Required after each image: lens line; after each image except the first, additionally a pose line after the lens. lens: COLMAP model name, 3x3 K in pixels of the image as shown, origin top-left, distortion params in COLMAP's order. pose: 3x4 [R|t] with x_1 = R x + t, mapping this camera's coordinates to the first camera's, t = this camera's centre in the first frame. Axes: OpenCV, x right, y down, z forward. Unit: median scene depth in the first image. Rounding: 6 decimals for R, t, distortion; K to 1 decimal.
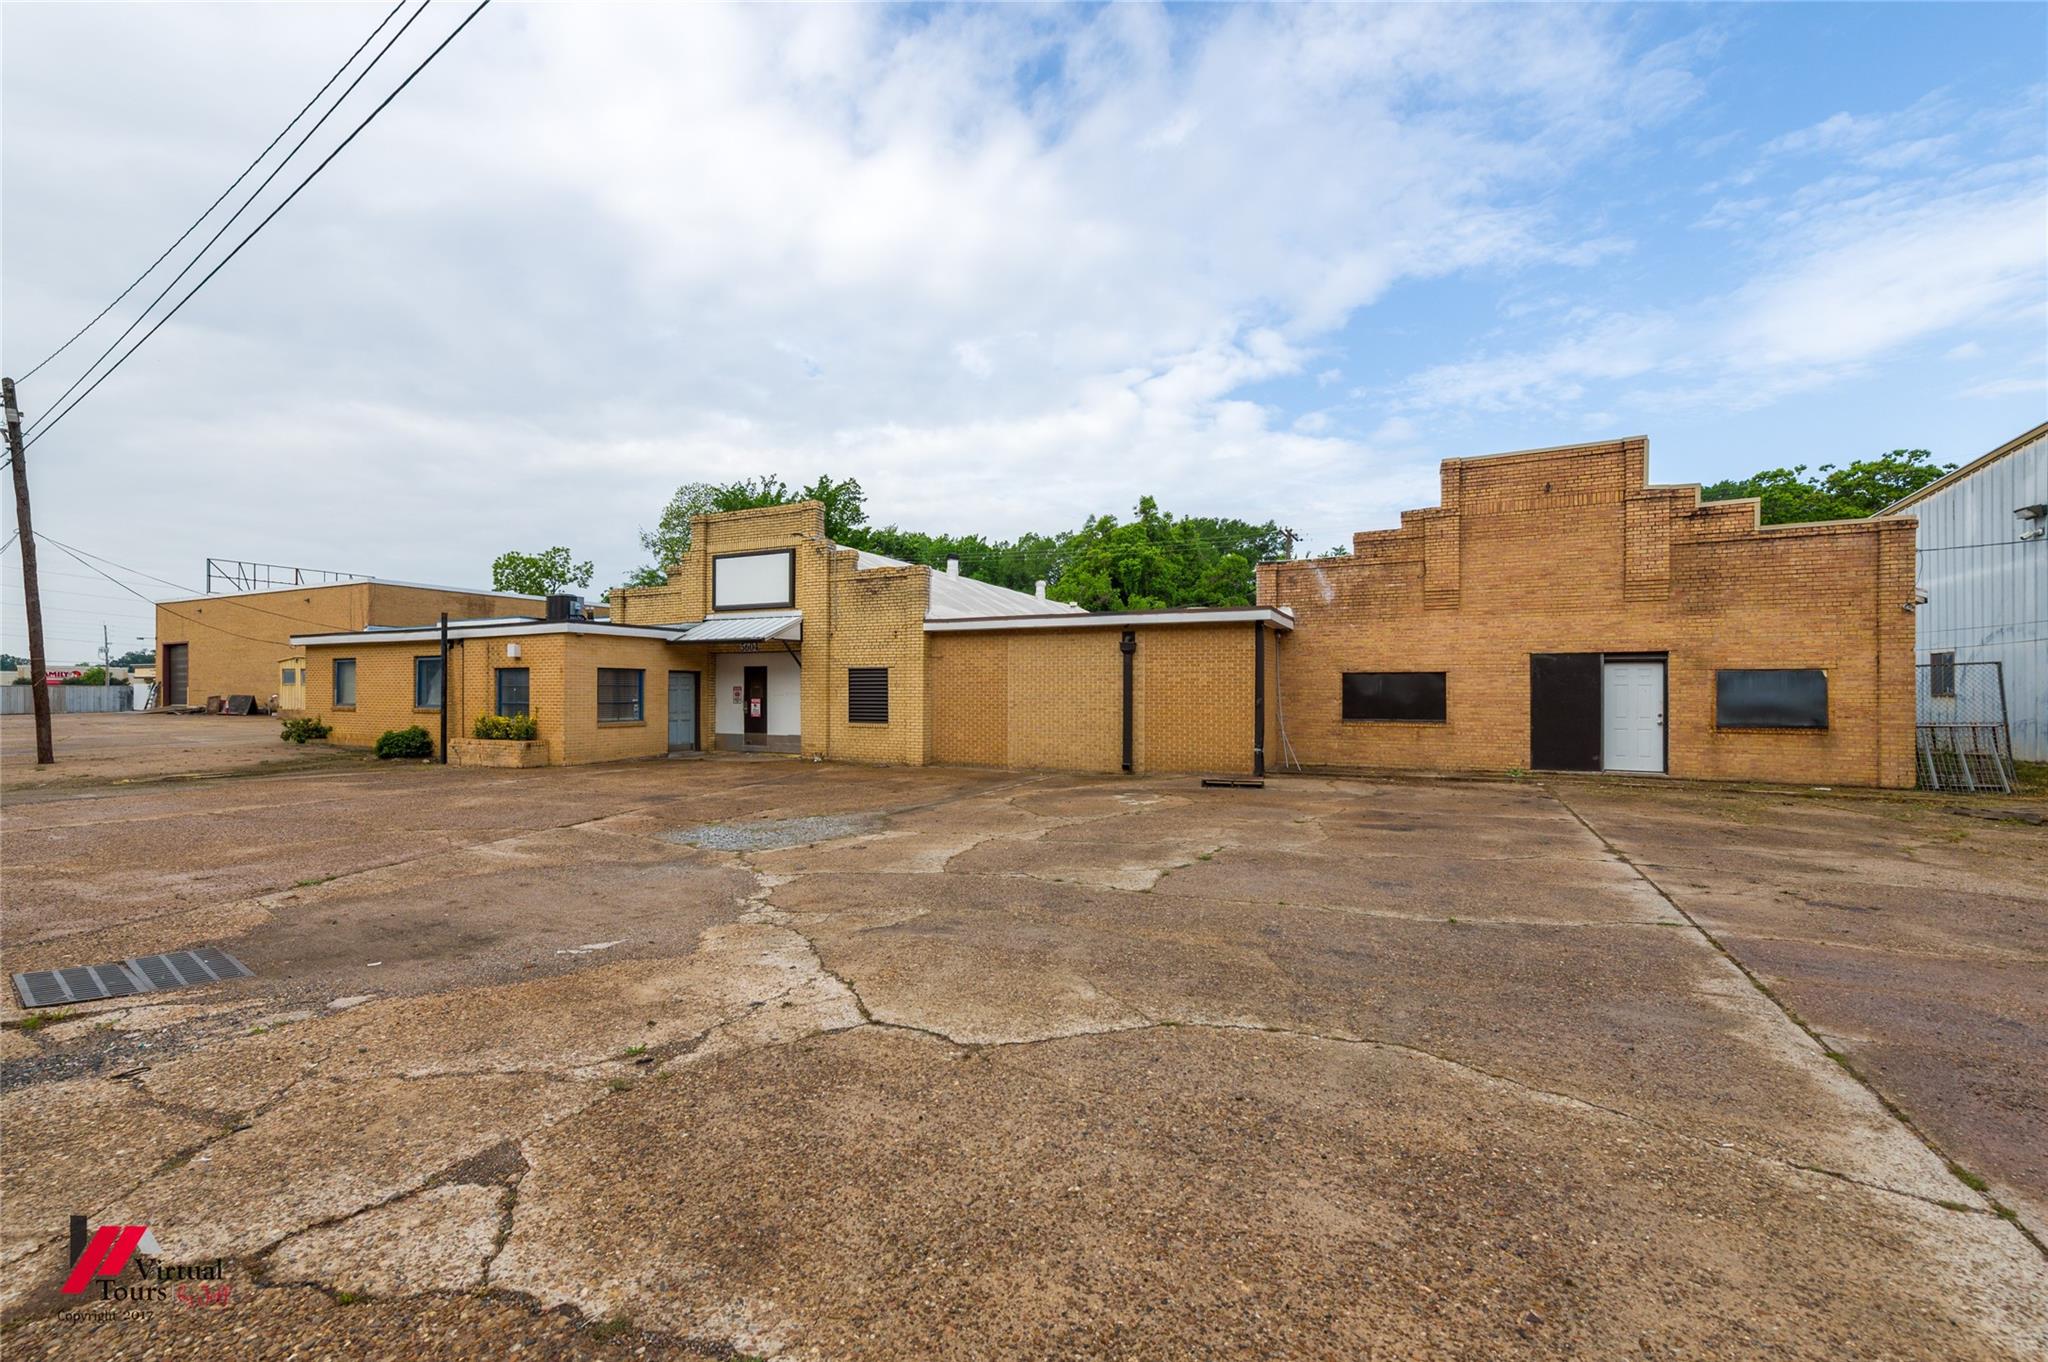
lens RADIAL K [[803.7, 0, 1047.9], [0, 803.7, 688.6], [0, 0, 1]] dist [0.014783, -0.000145]
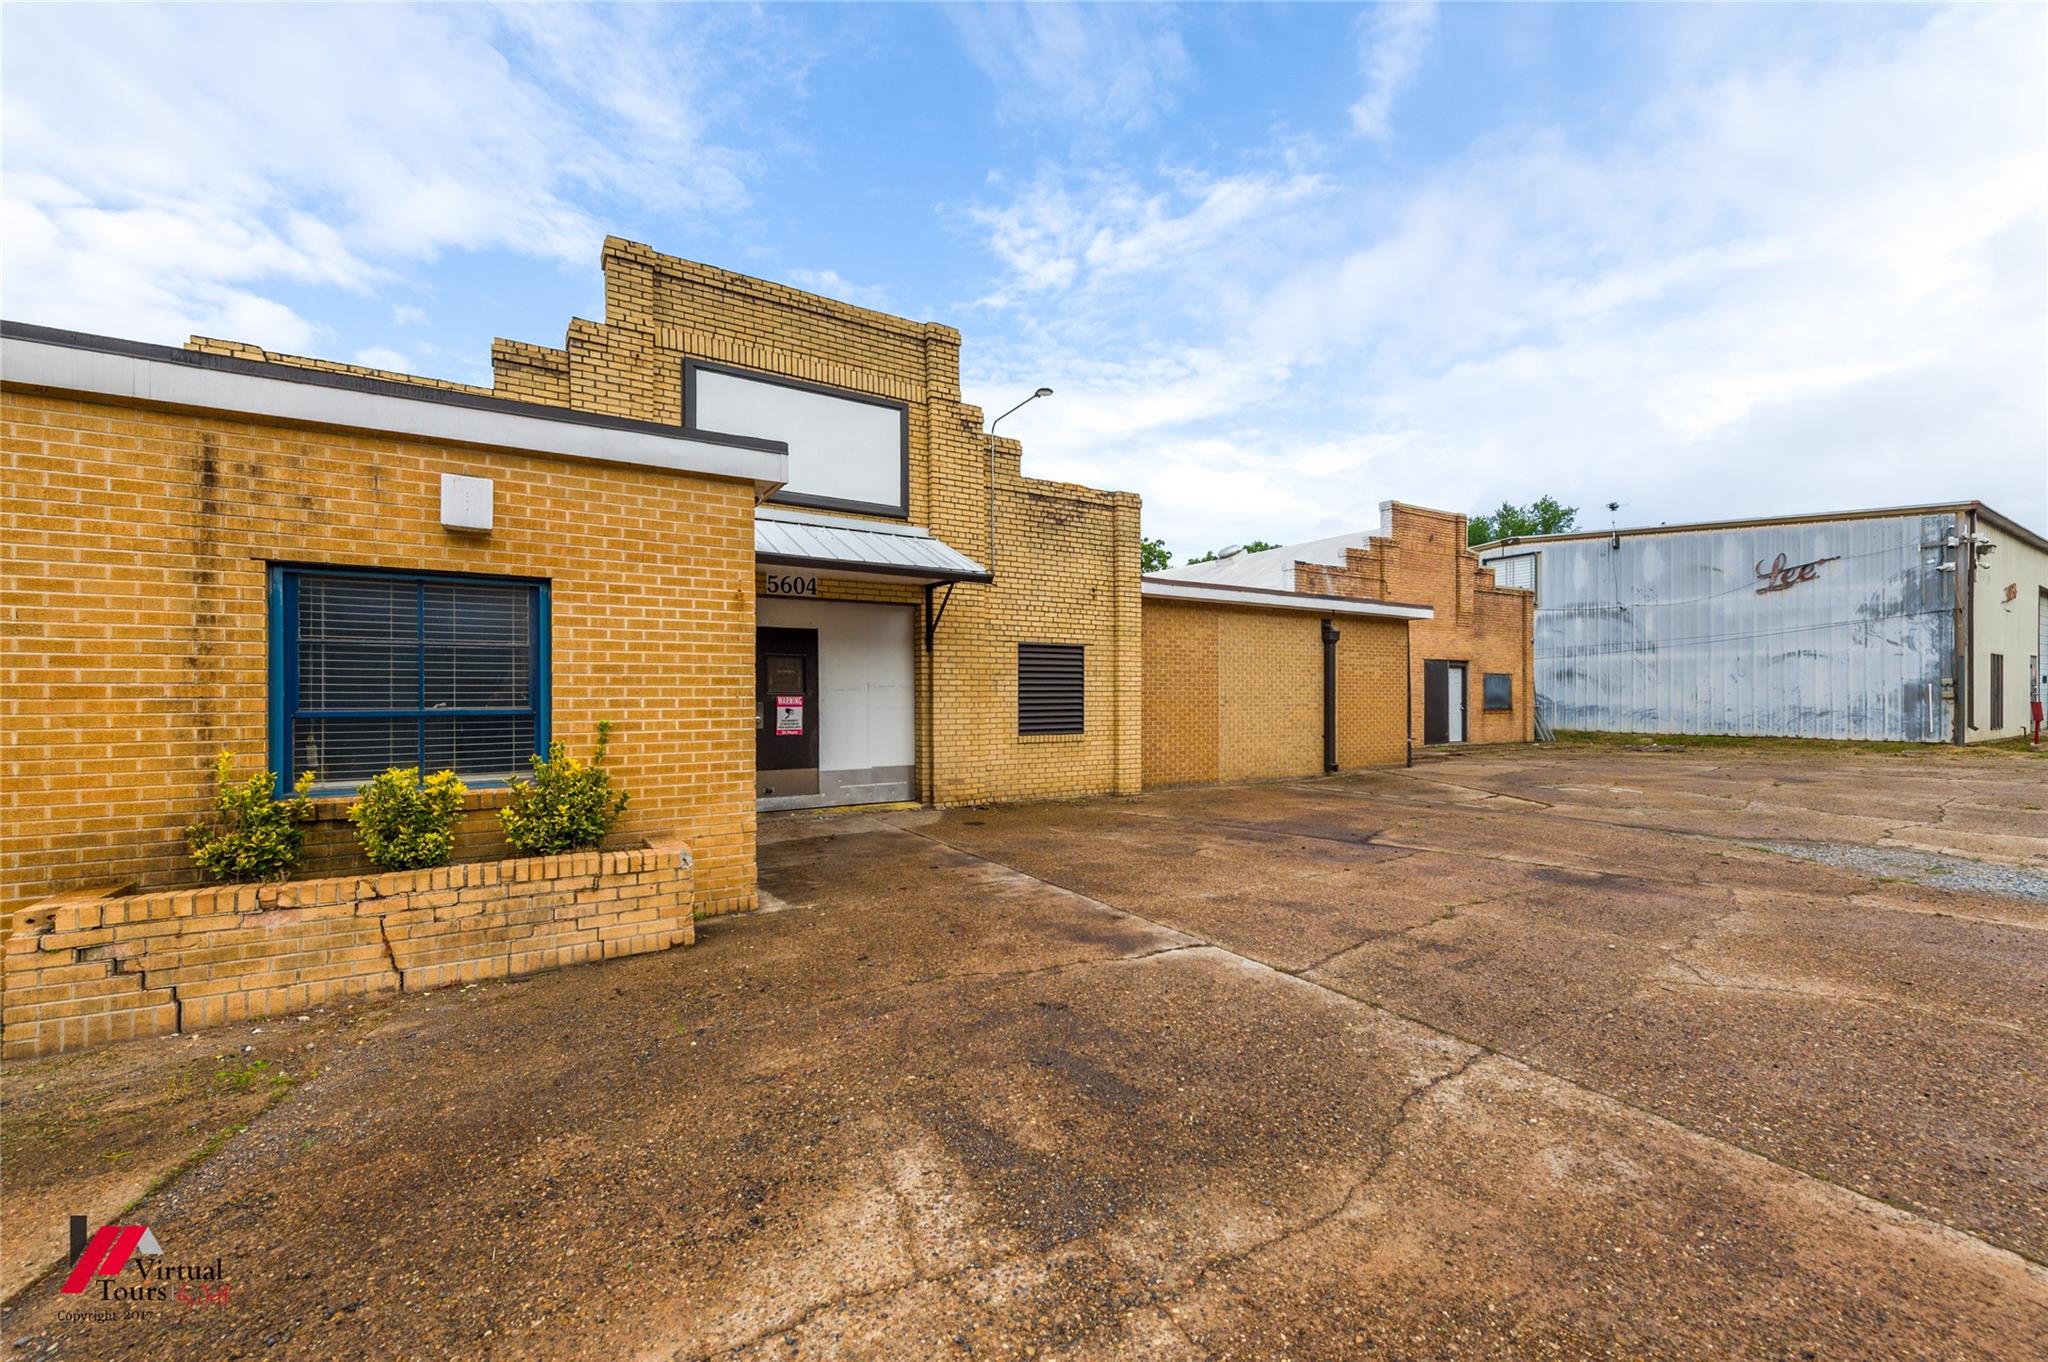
lens RADIAL K [[802.1, 0, 1029.5], [0, 802.1, 700.3], [0, 0, 1]] dist [0.013848, -0.000749]
pose [[0.537708, -0.007147, 0.843101, -0.717522], [-0.000792, 0.999959, 0.008982, 0.010975], [-0.843131, -0.005497, 0.537681, 0.663297]]
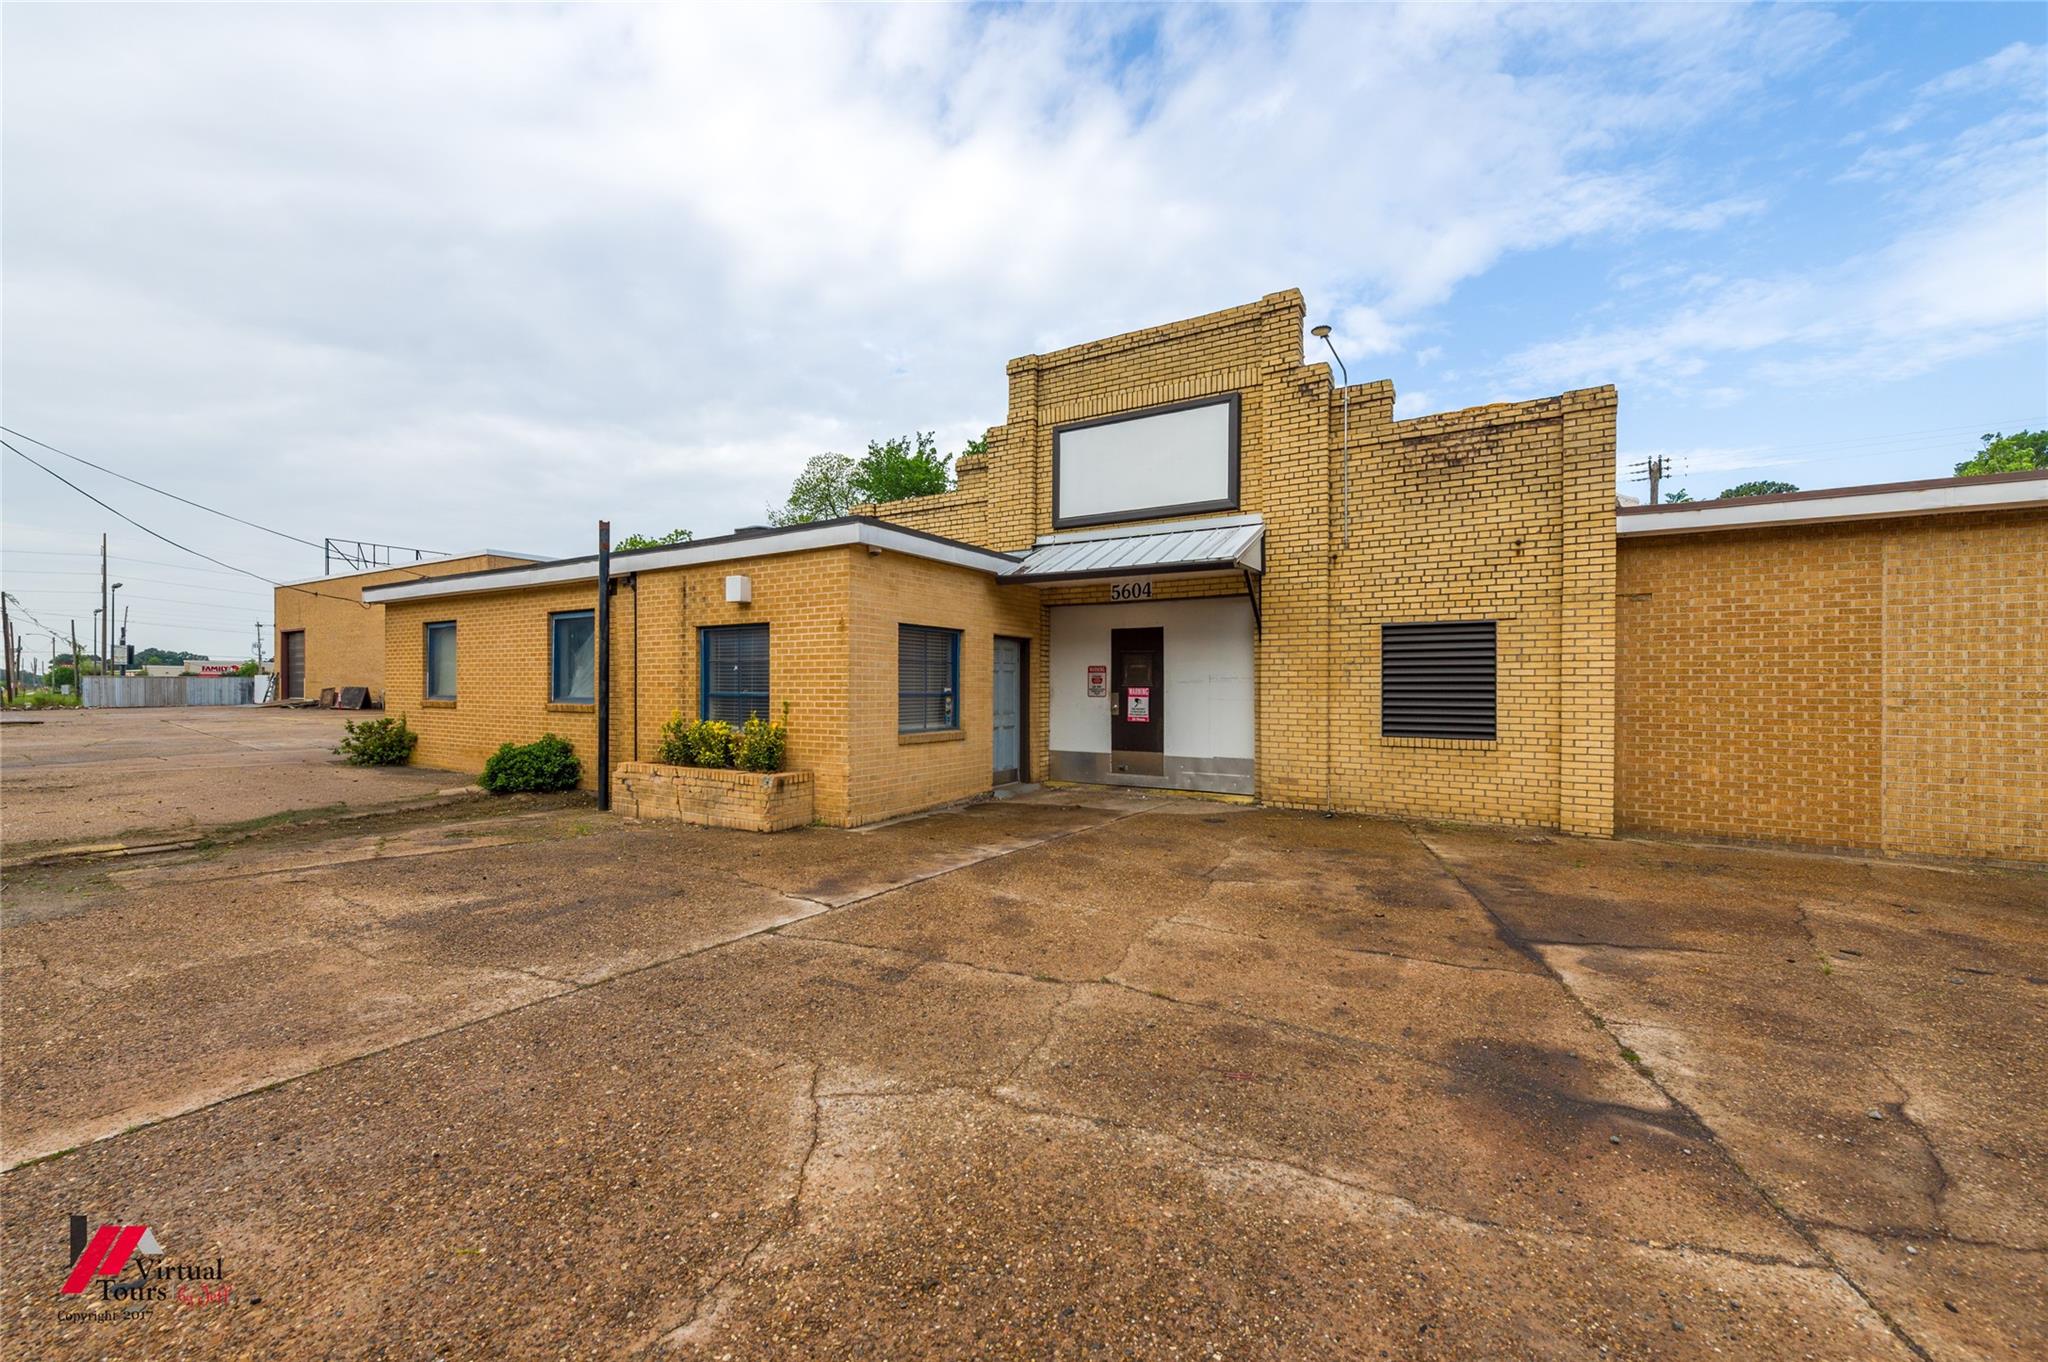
lens RADIAL K [[803.7, 0, 1047.9], [0, 803.7, 688.6], [0, 0, 1]] dist [0.014783, -0.000145]
pose [[0.995674, 0.001979, -0.092890, -0.394135], [-0.001529, 0.999987, 0.004910, 0.010956], [0.092898, -0.004747, 0.995664, 0.485821]]
